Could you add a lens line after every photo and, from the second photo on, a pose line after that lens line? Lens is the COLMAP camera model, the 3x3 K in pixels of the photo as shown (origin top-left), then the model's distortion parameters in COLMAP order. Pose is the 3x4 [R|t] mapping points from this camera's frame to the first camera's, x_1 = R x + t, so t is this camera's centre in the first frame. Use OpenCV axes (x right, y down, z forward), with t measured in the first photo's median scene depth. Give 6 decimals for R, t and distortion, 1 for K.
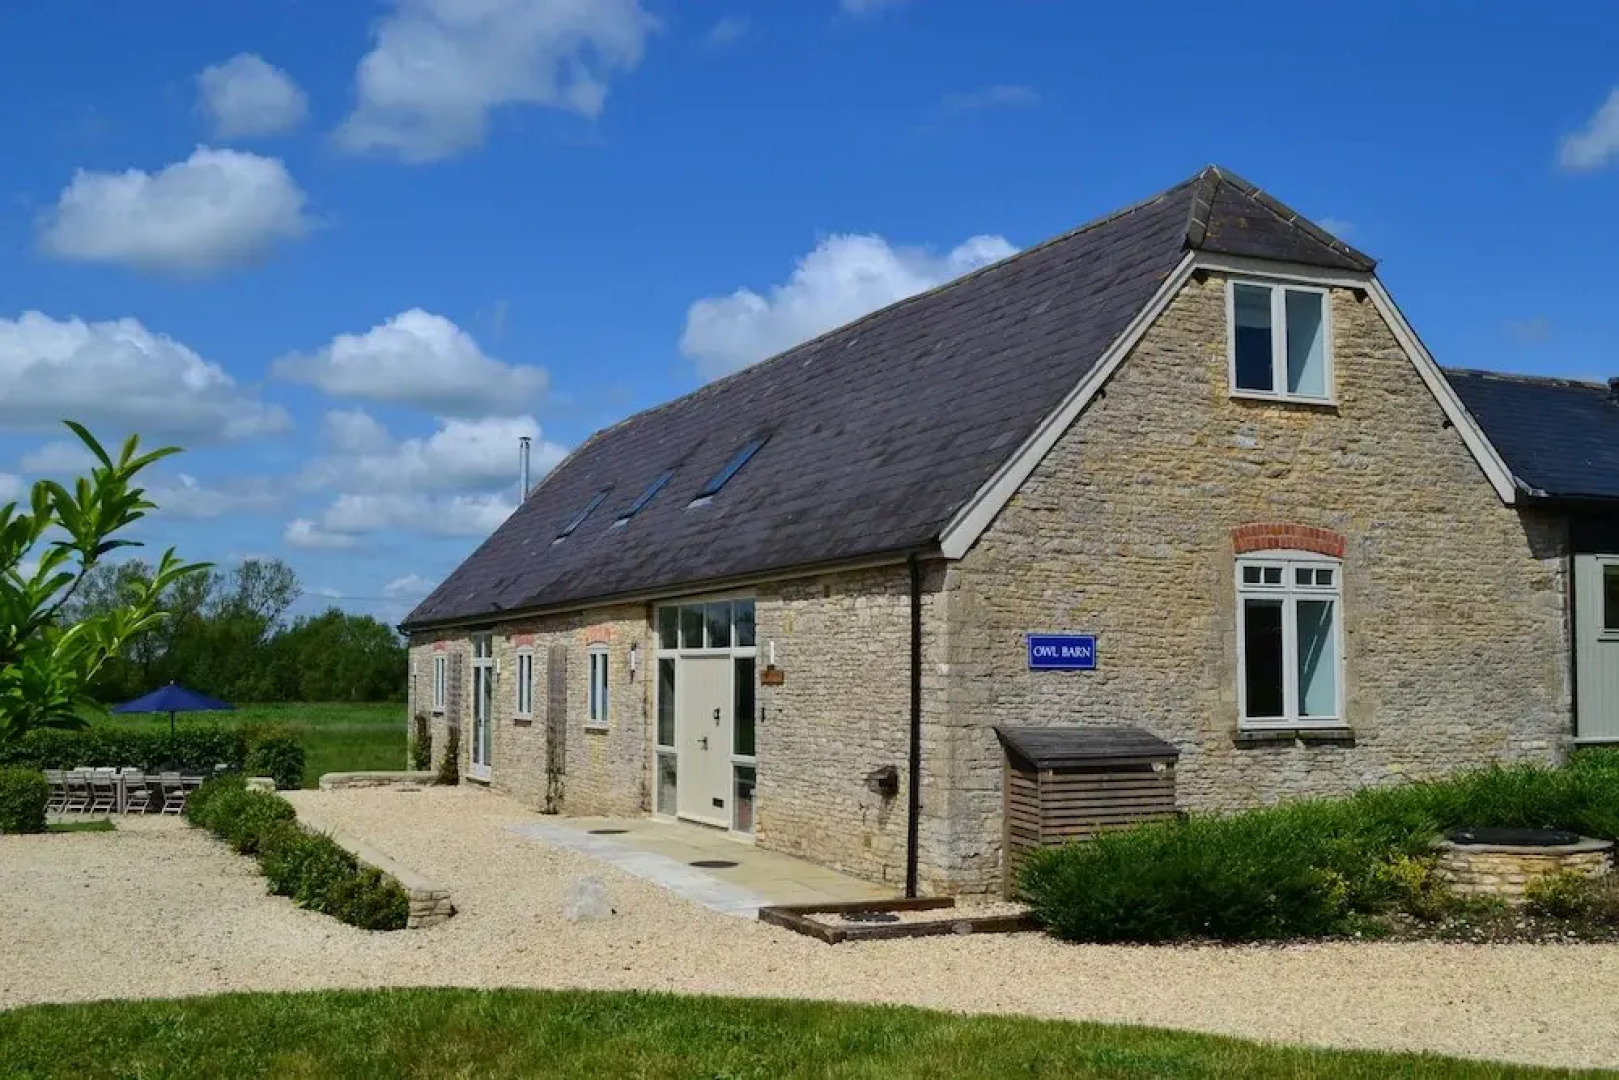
lens RADIAL K [[1633.1, 0, 809.5], [0, 1633.1, 540.0], [0, 0, 1]] dist [-0.011216, -0.016770]
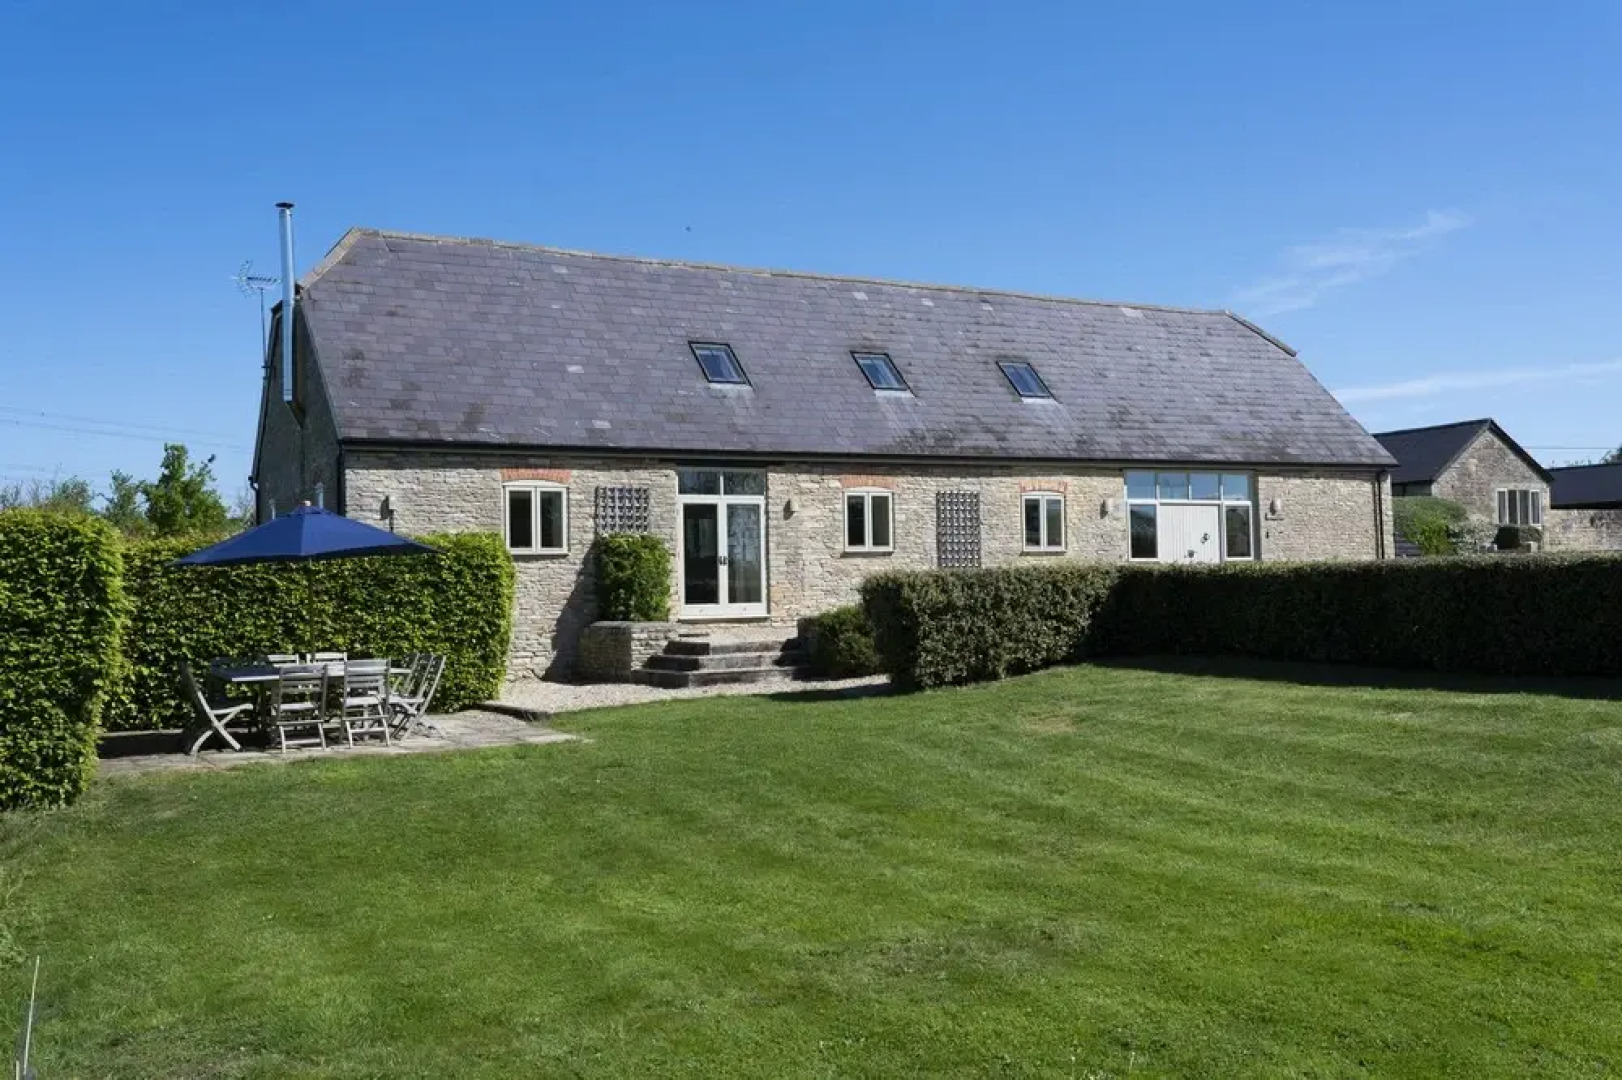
lens RADIAL K [[1521.8, 0, 811.6], [0, 1521.8, 520.2], [0, 0, 1]] dist [0.049953, -0.009027]
pose [[-0.078275, 0.040316, 0.996116, -1.924918], [-0.061786, 0.997065, -0.045209, 0.216765], [-0.995015, -0.065085, -0.075554, 1.768702]]
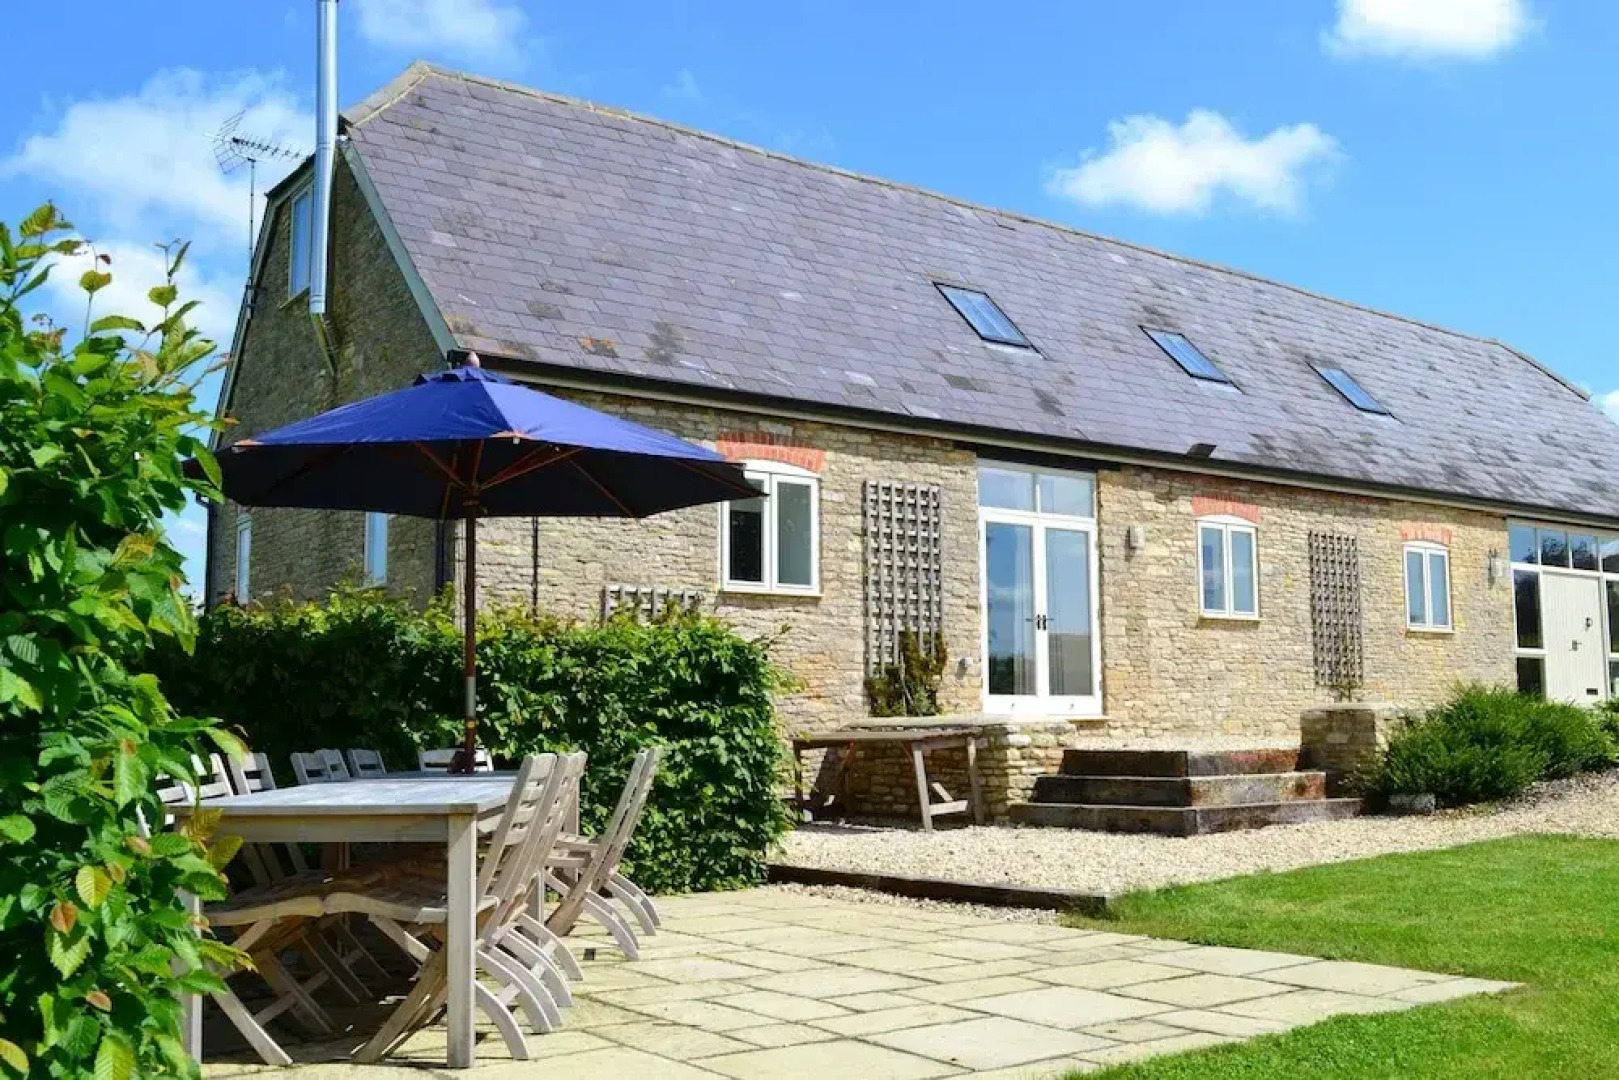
lens RADIAL K [[1542.2, 0, 810.2], [0, 1542.2, 567.5], [0, 0, 1]] dist [-0.052088, 0.002529]
pose [[-0.189195, 0.103430, 0.976477, -1.244680], [-0.072044, 0.990295, -0.118853, 0.281700], [-0.979293, -0.092836, -0.179907, 2.048933]]
